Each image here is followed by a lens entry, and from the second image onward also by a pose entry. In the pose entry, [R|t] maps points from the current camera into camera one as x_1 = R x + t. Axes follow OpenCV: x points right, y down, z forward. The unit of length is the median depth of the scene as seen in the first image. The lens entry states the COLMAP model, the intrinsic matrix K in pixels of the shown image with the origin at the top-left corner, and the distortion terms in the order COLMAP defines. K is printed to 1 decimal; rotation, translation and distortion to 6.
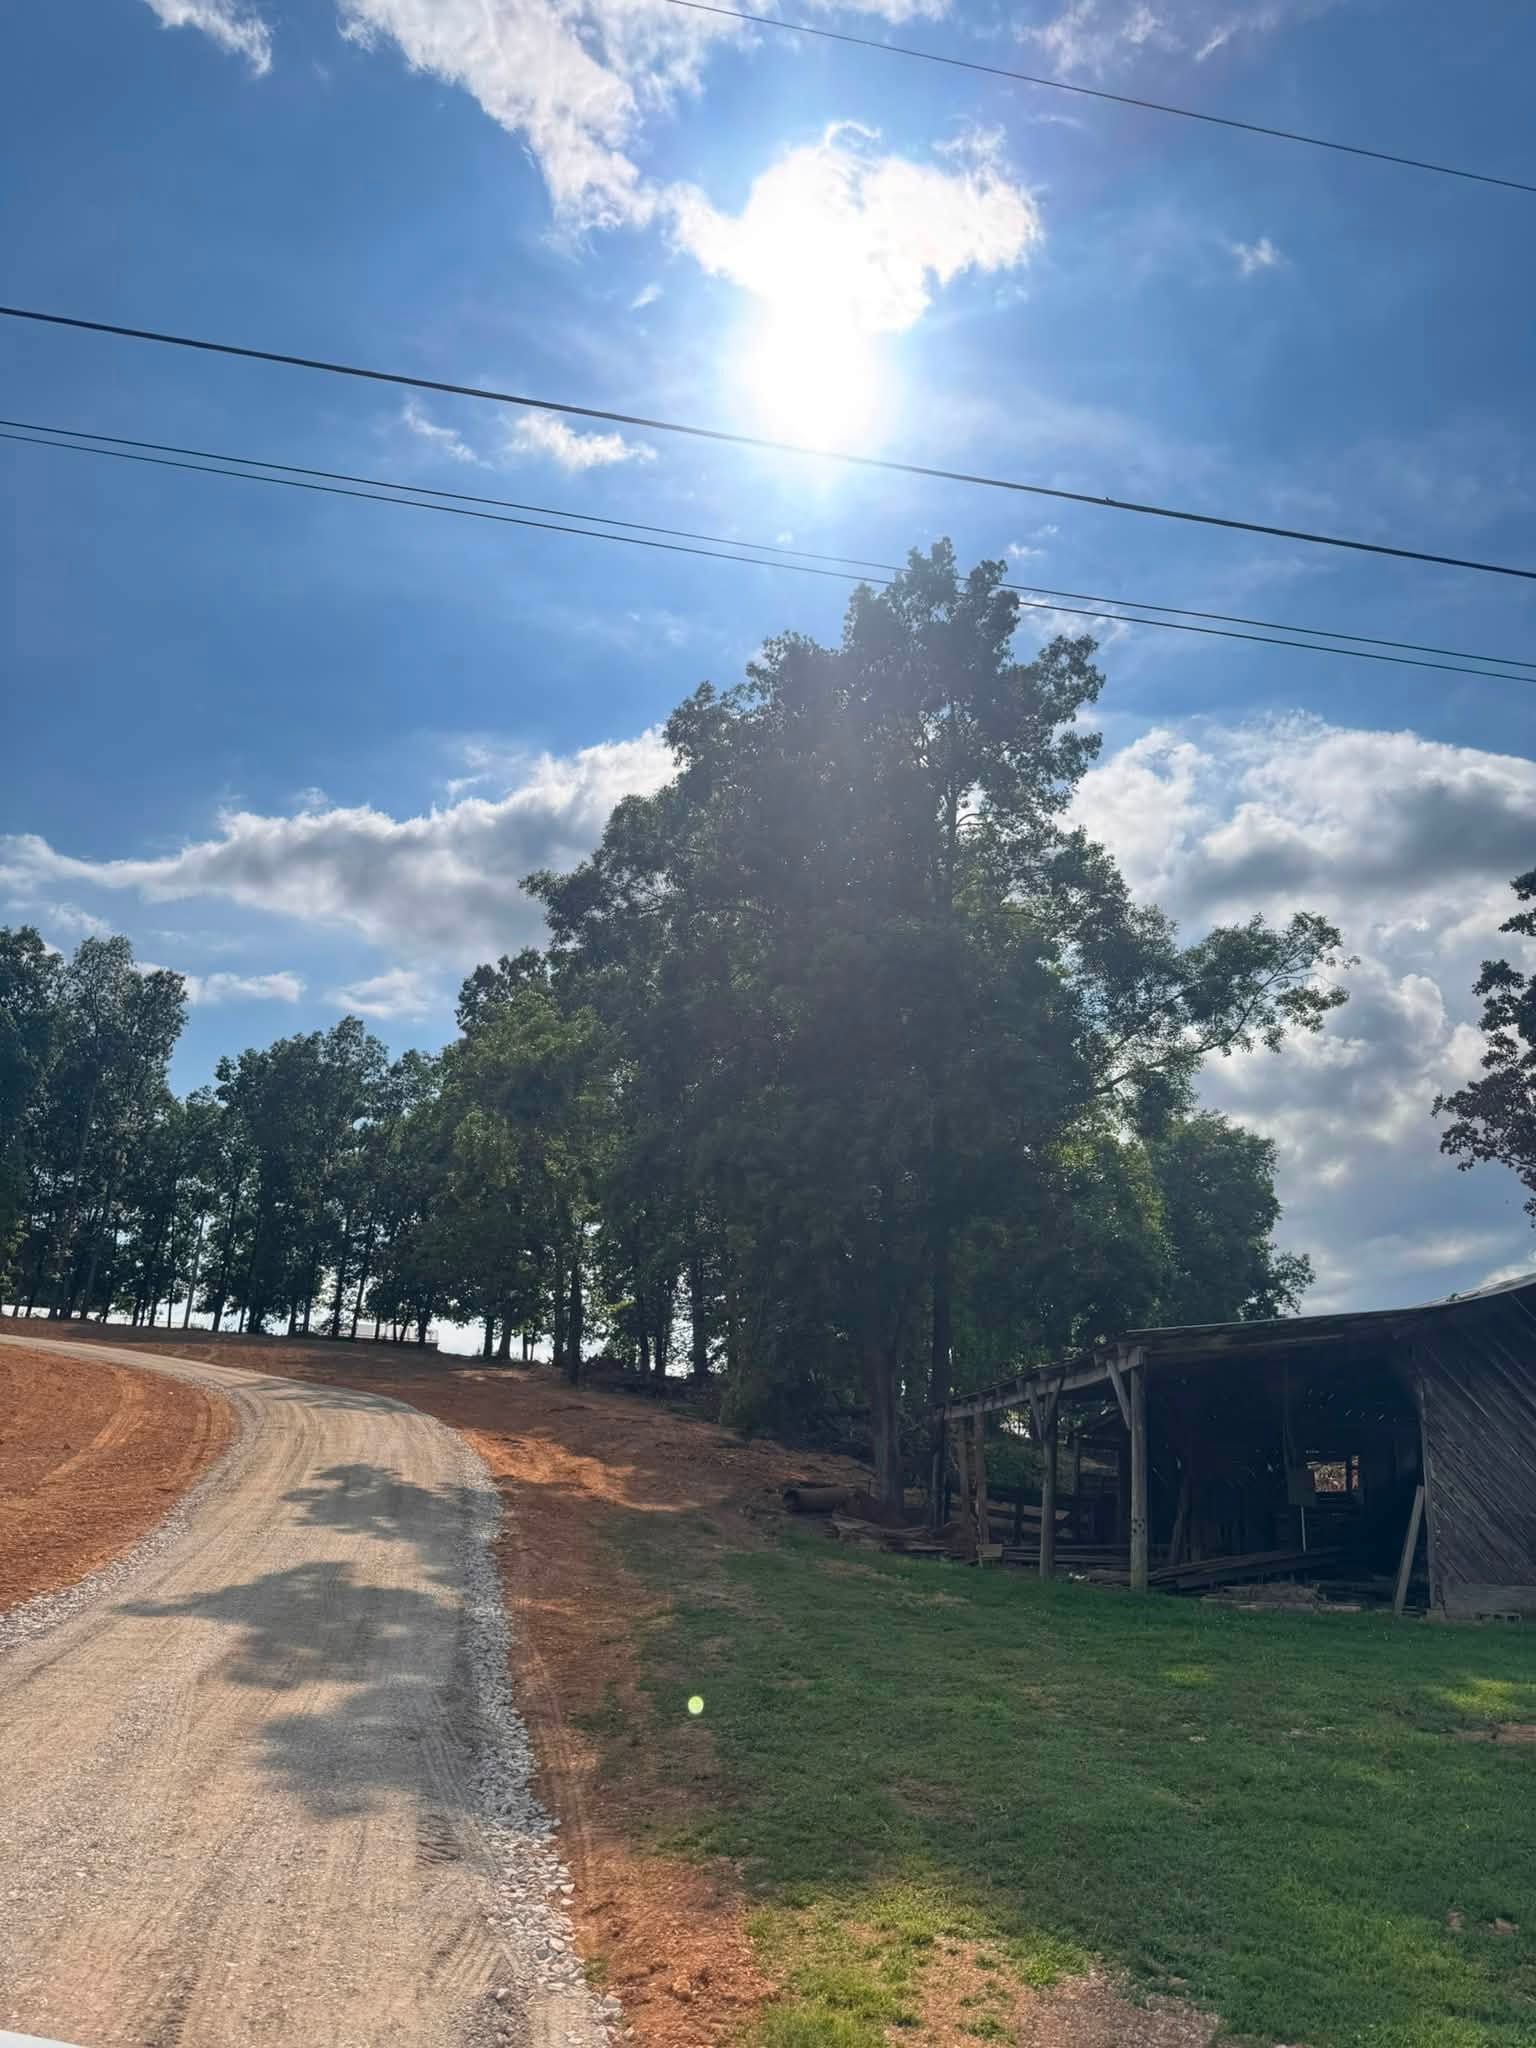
lens RADIAL K [[1582.8, 0, 761.5], [0, 1582.8, 1005.2], [0, 0, 1]] dist [0.202669, -0.318053]
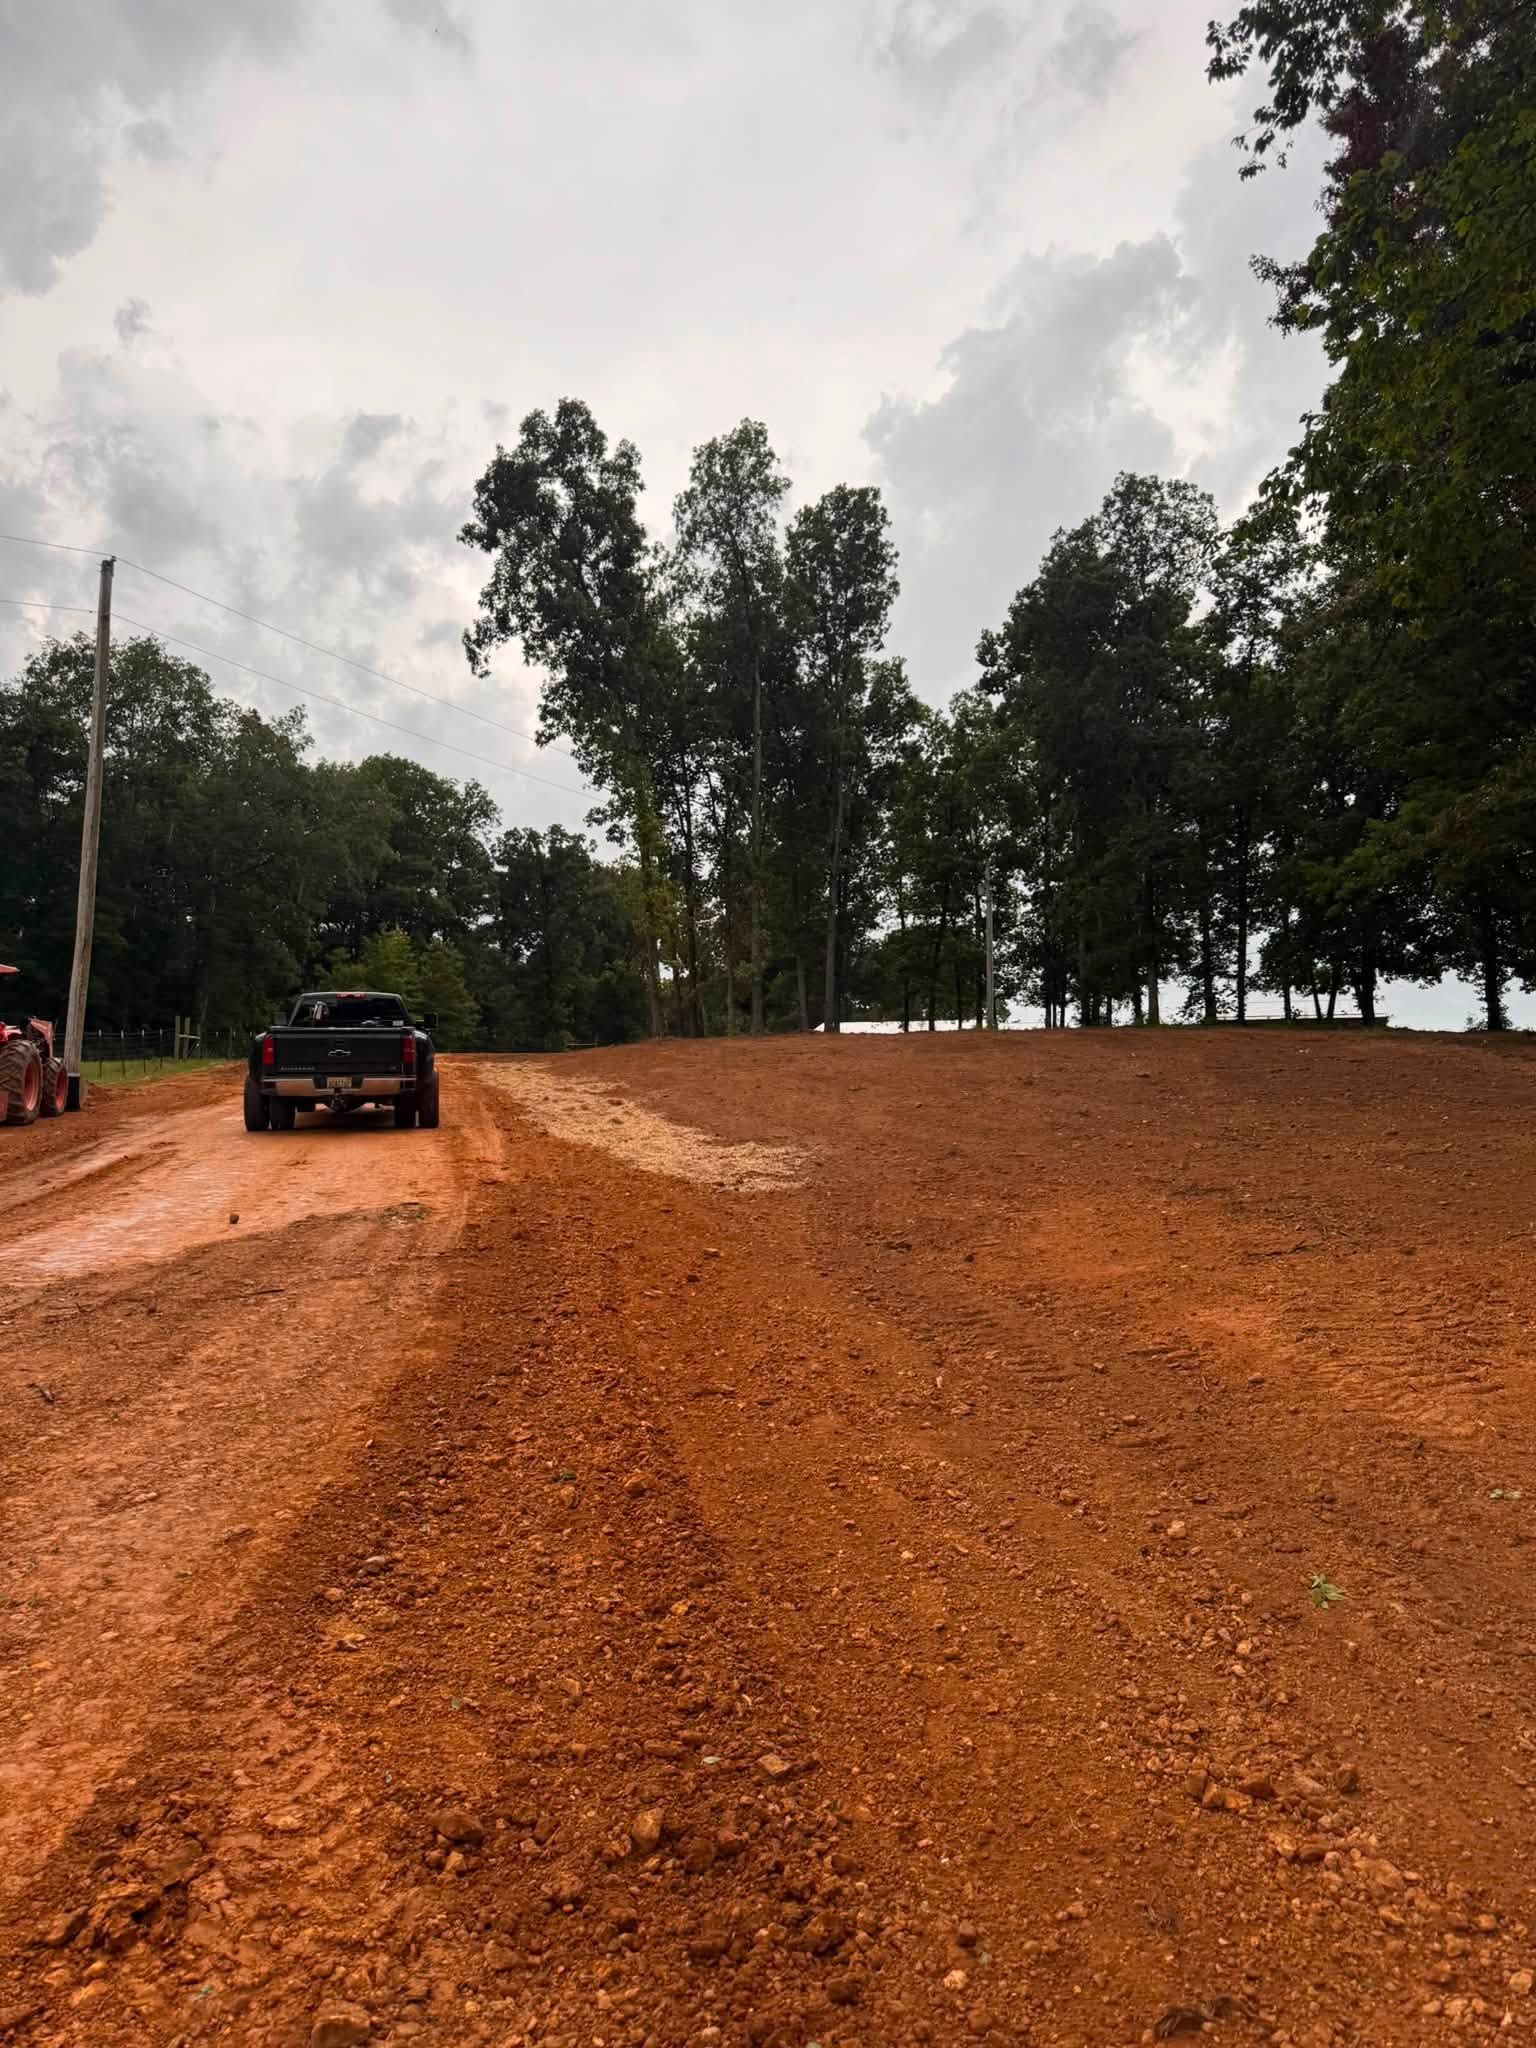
lens RADIAL K [[1639.2, 0, 787.6], [0, 1639.2, 957.4], [0, 0, 1]] dist [0.097422, -0.001668]
pose [[0.842763, -0.130669, -0.522184, -0.063264], [0.211101, 0.972608, 0.097319, 0.078386], [0.495163, -0.192250, 0.847262, 0.355346]]
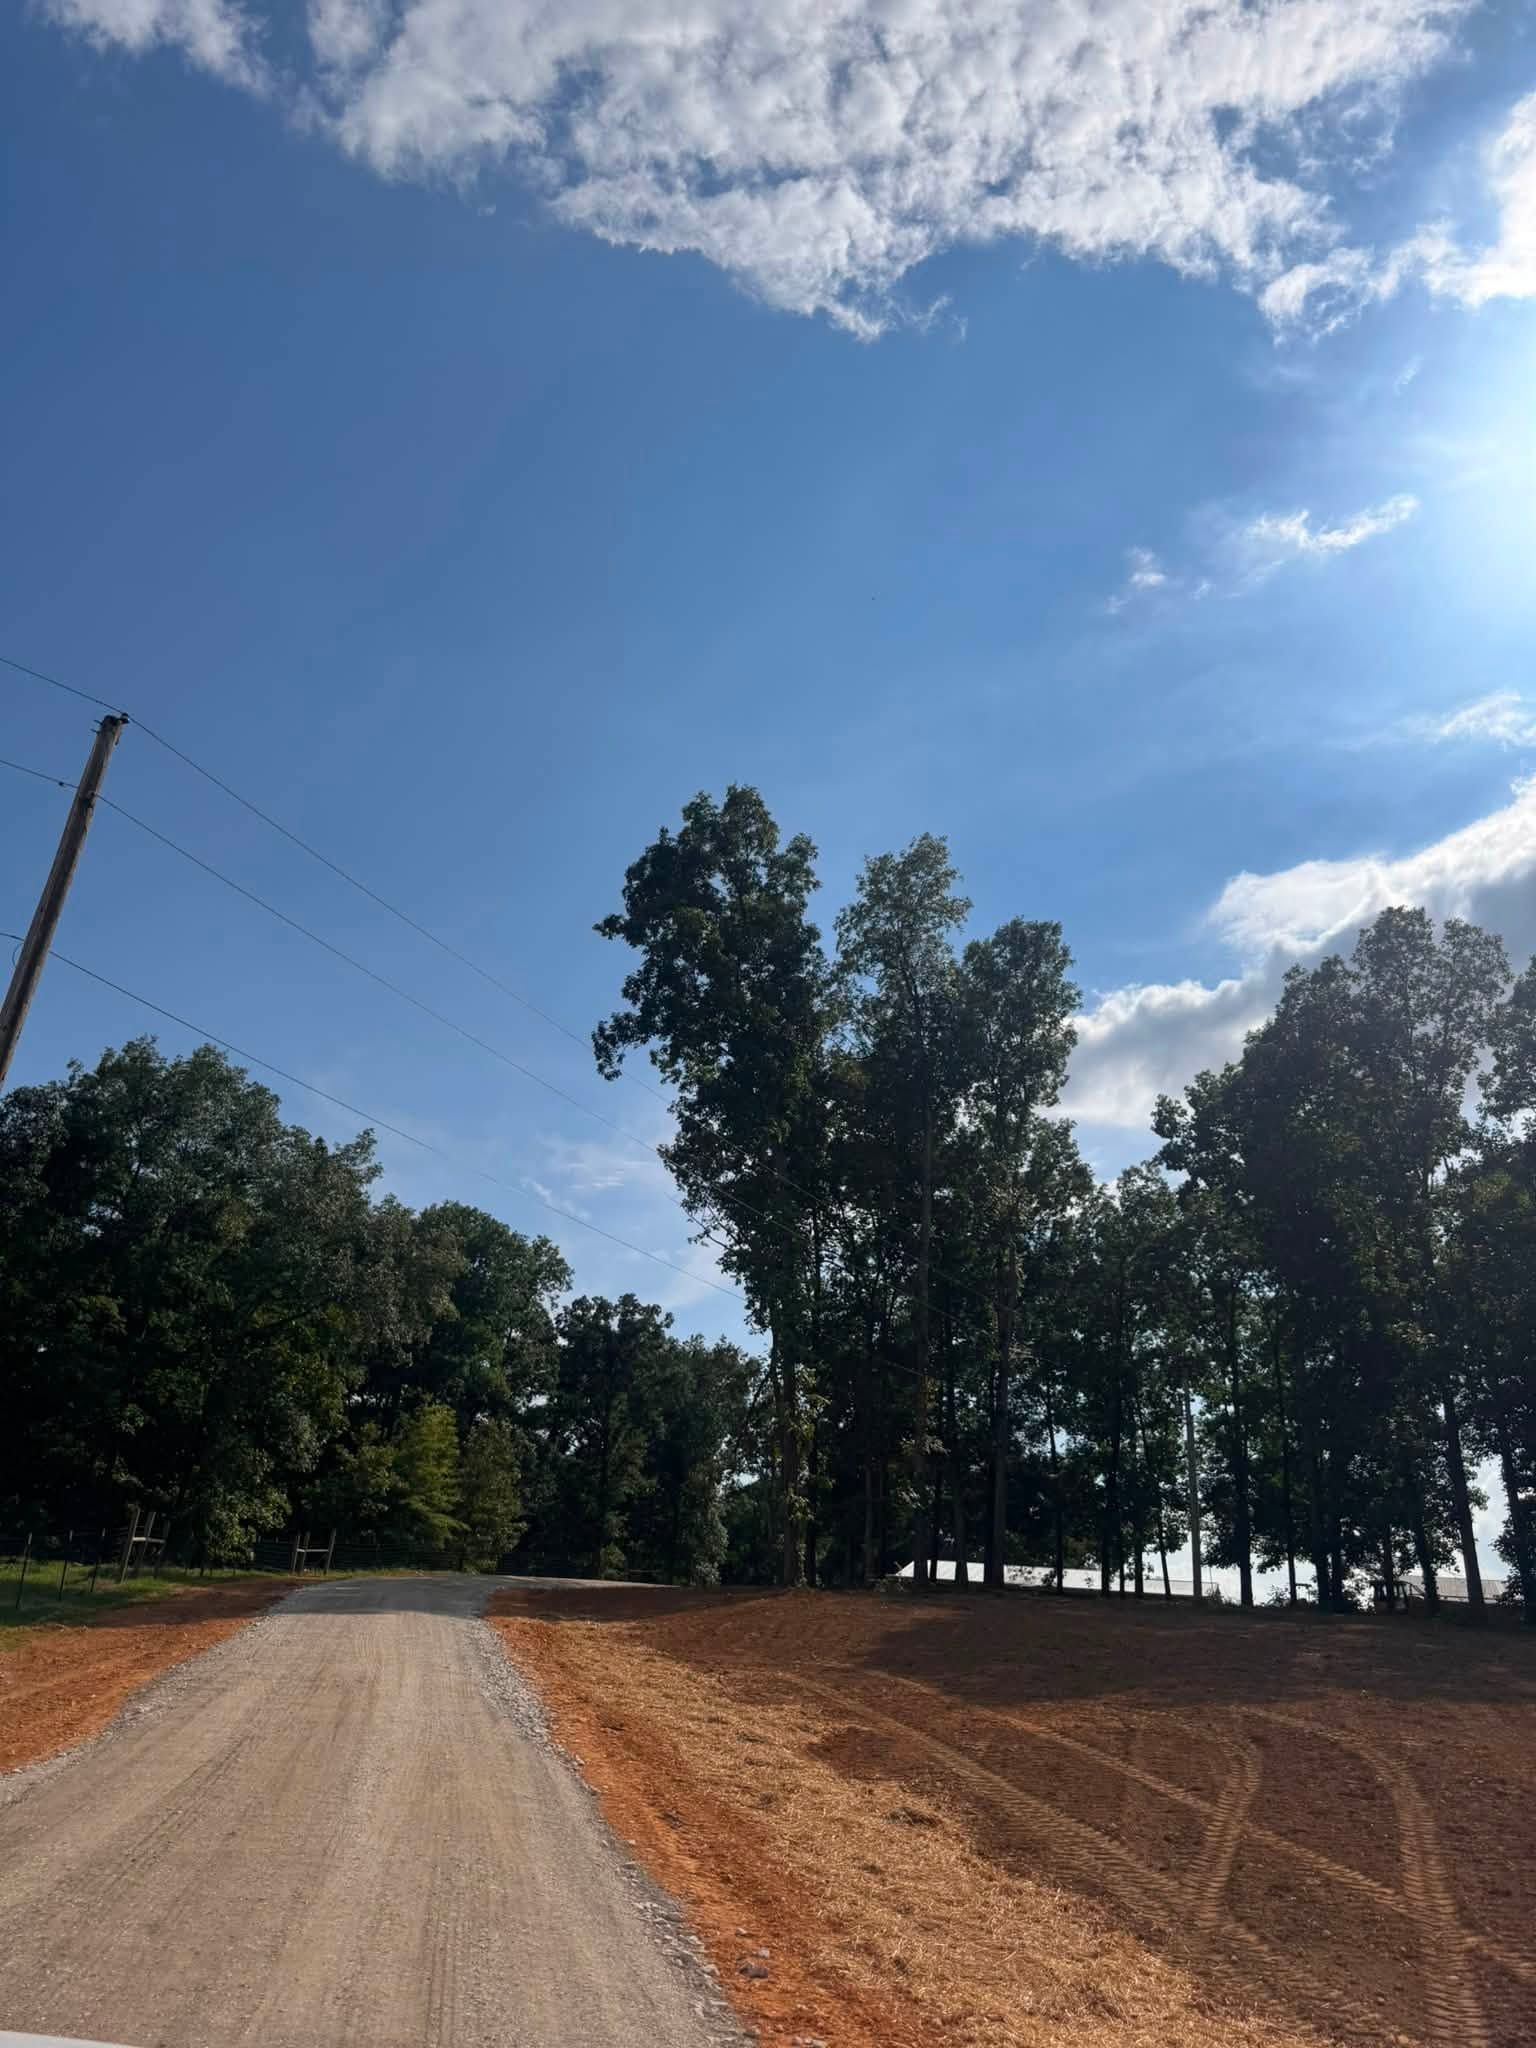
lens RADIAL K [[1582.8, 0, 761.5], [0, 1582.8, 1005.2], [0, 0, 1]] dist [0.202669, -0.318053]
pose [[0.838770, -0.217942, -0.498966, -0.158429], [0.143499, 0.972481, -0.183544, 0.083168], [0.525237, 0.082350, 0.846962, 0.432847]]
